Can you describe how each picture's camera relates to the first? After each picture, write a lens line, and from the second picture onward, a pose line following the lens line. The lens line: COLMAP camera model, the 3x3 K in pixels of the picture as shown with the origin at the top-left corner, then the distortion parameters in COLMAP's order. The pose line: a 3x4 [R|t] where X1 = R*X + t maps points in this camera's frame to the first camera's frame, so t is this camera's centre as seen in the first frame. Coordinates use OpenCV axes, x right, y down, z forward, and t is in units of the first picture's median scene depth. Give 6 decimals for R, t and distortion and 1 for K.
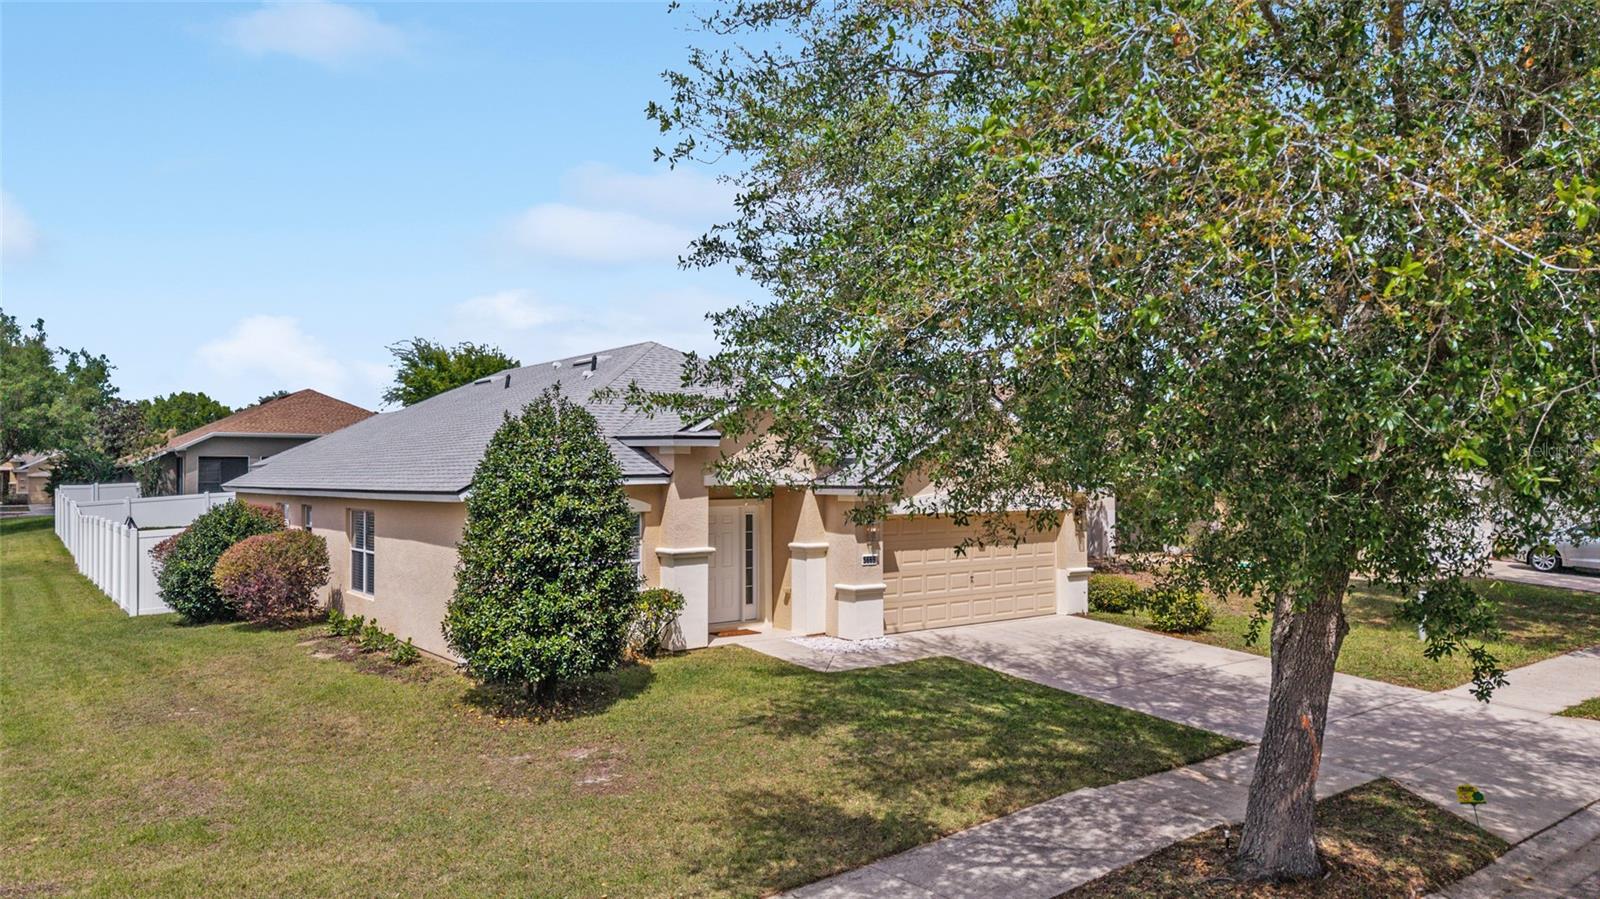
lens RADIAL K [[1082.8, 0, 800.0], [0, 1082.8, 449.5], [0, 0, 1]] dist [-0.008426, -0.002910]
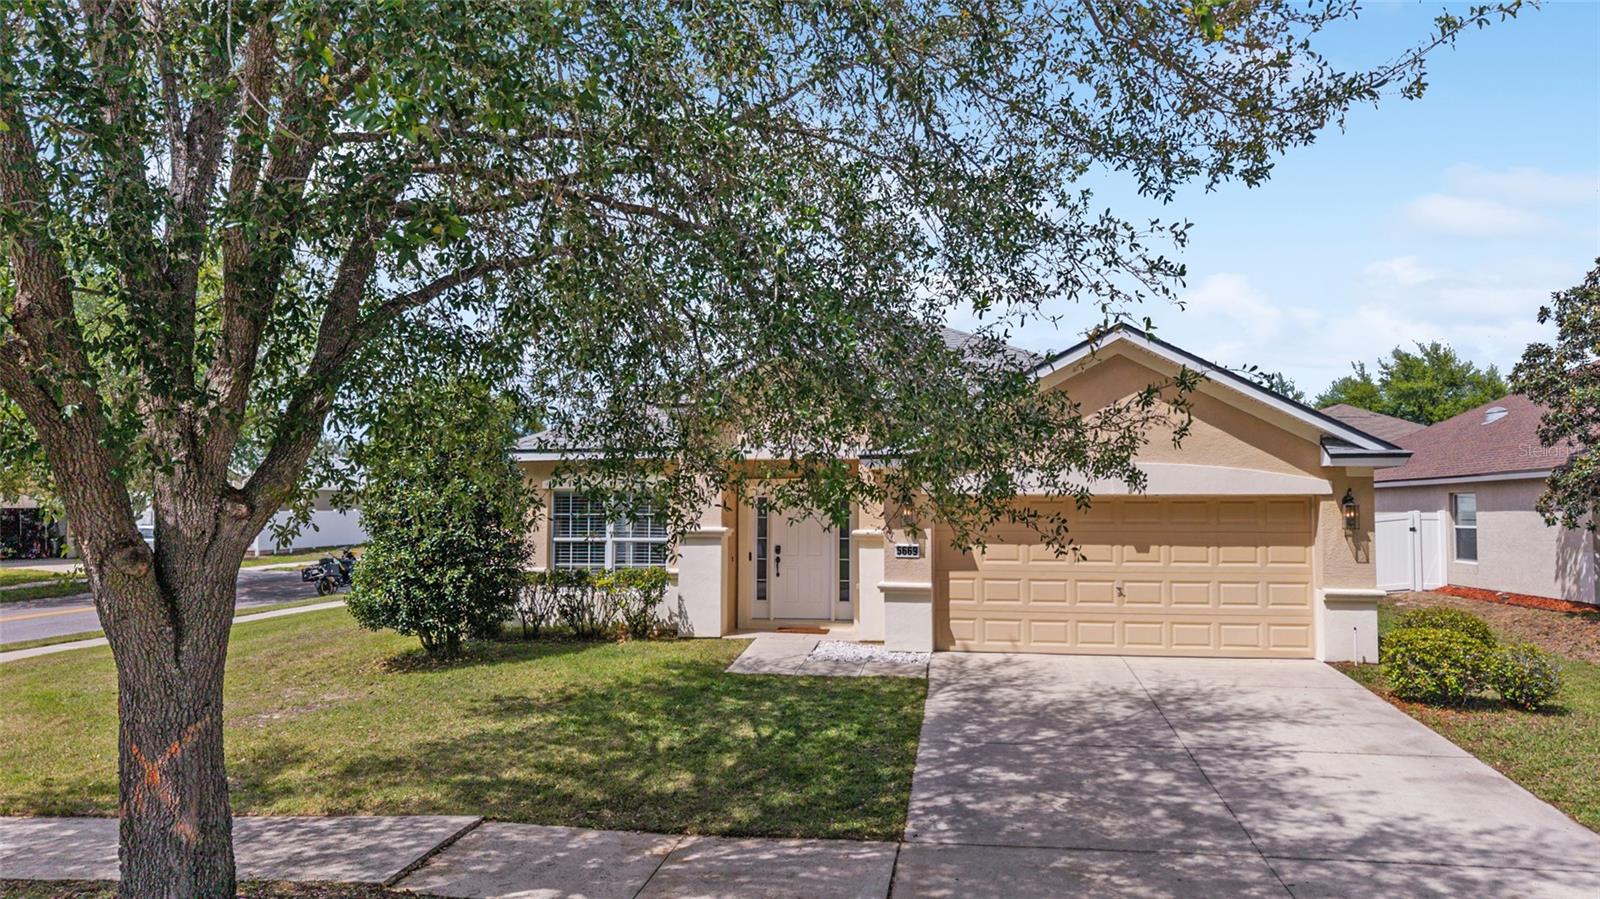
lens RADIAL K [[1082.8, 0, 800.0], [0, 1082.8, 449.5], [0, 0, 1]] dist [-0.008426, -0.002910]
pose [[0.665595, -0.041217, -0.745174, 0.597004], [0.014212, 0.998993, -0.042562, 0.060708], [0.746178, 0.017738, 0.665510, 0.417714]]
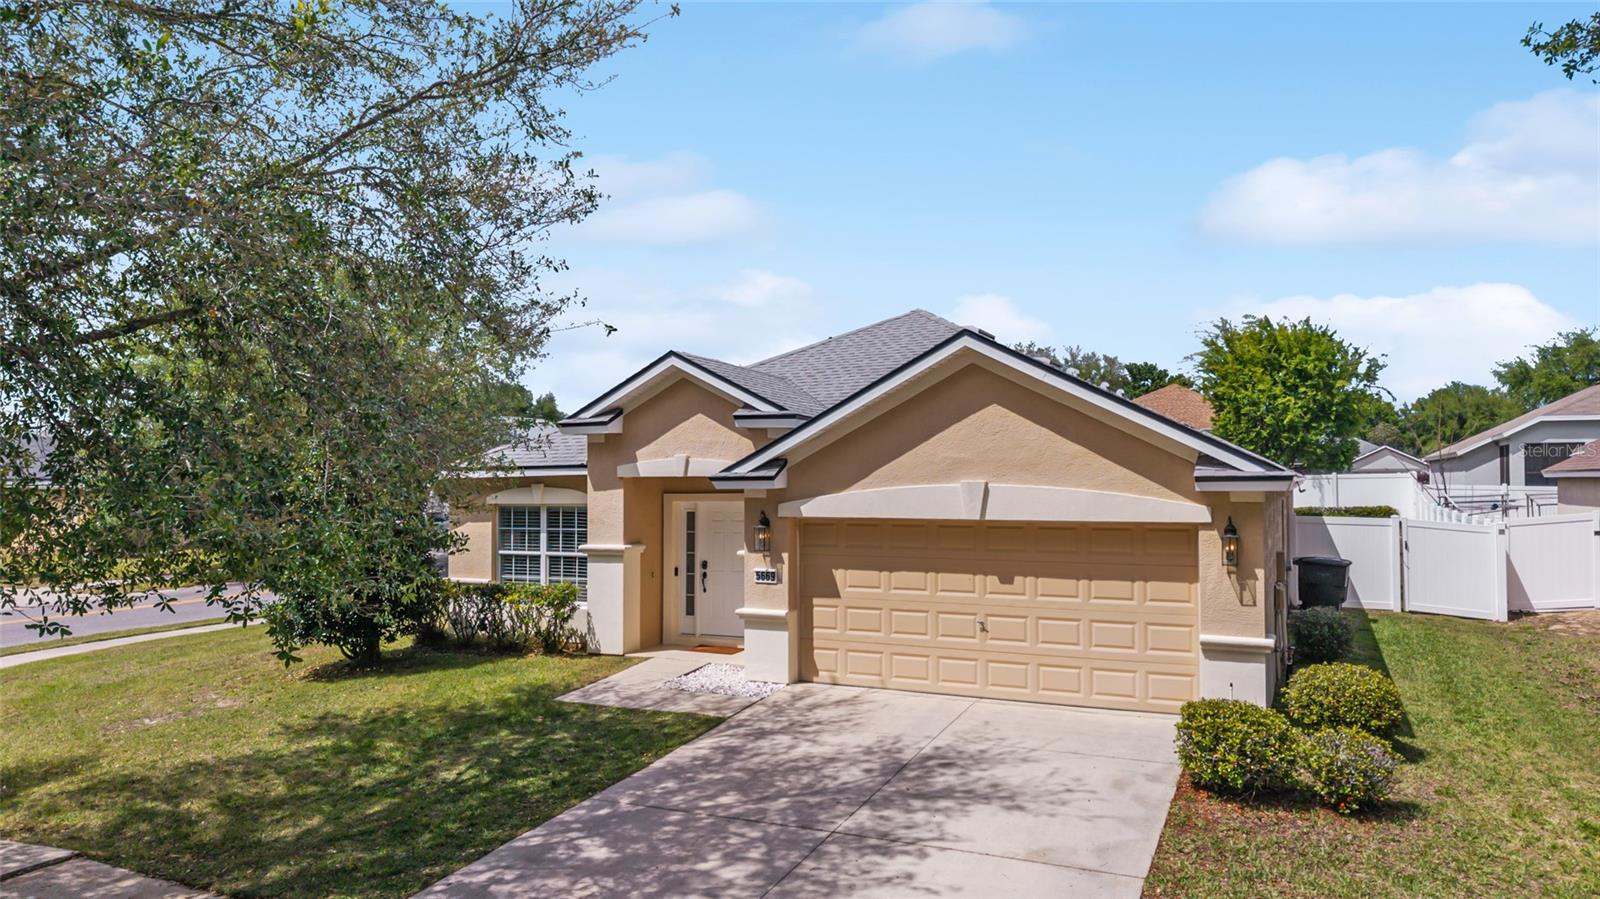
lens RADIAL K [[1094.2, 0, 800.0], [0, 1094.2, 449.5], [0, 0, 1]] dist [0.039749, -0.001173]
pose [[0.431698, -0.026191, -0.901638, 0.755237], [0.024940, 0.999543, -0.017094, 0.028099], [0.901673, -0.015107, 0.432154, 0.693481]]
